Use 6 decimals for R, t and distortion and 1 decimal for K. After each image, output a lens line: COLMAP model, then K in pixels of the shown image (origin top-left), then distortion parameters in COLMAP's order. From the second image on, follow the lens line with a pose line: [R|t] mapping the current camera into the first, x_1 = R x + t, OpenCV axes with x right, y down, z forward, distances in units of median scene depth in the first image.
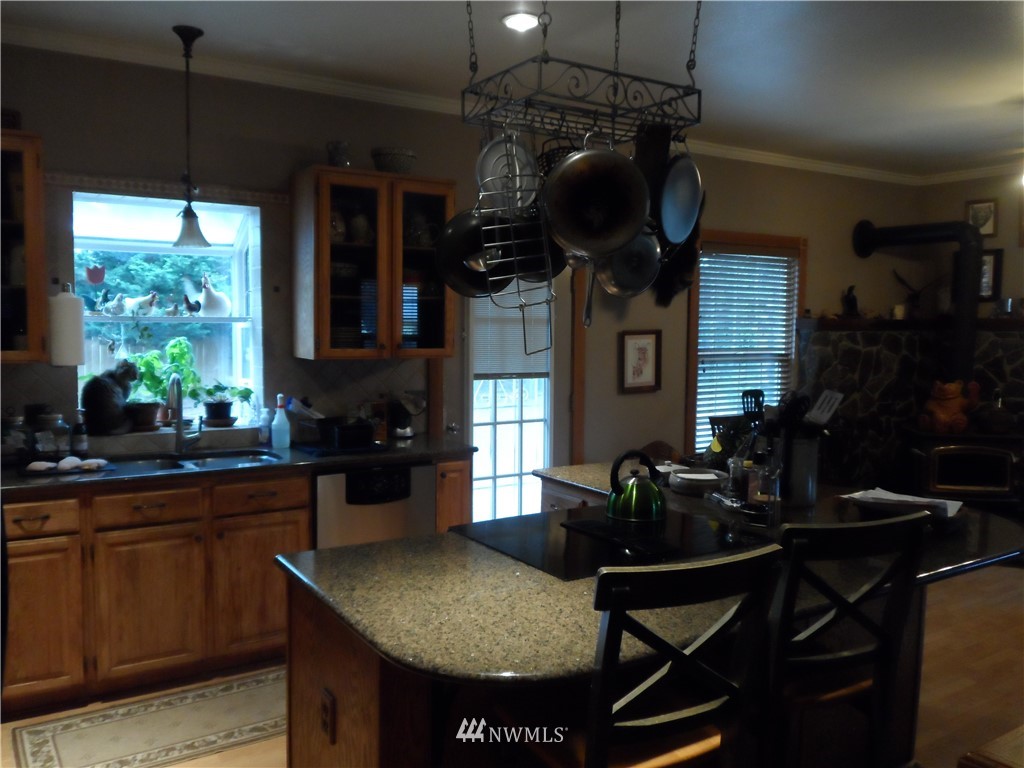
lens RADIAL K [[844.8, 0, 537.0], [0, 844.8, 388.7], [0, 0, 1]] dist [0.009438, -0.021682]
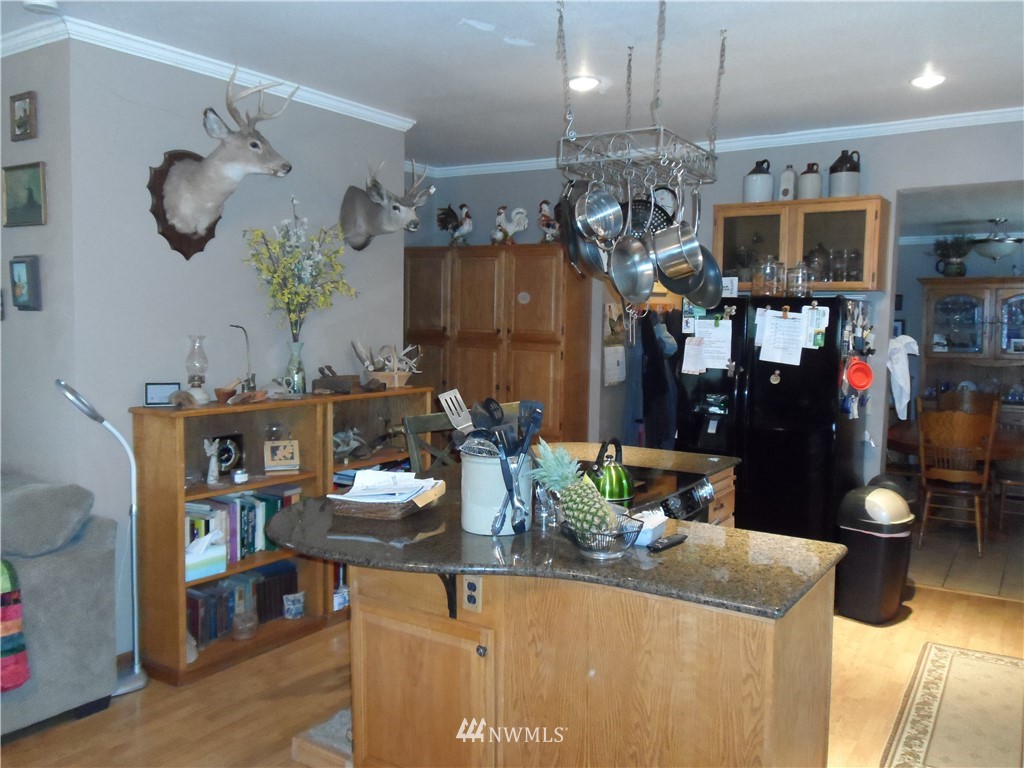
lens RADIAL K [[844.8, 0, 506.0], [0, 844.8, 385.1], [0, 0, 1]] dist [0.009438, -0.021682]
pose [[-0.917678, 0.006681, -0.397268, 0.468344], [-0.060185, 0.985984, 0.155608, -0.110282], [0.392739, 0.166708, -0.904414, 1.335332]]
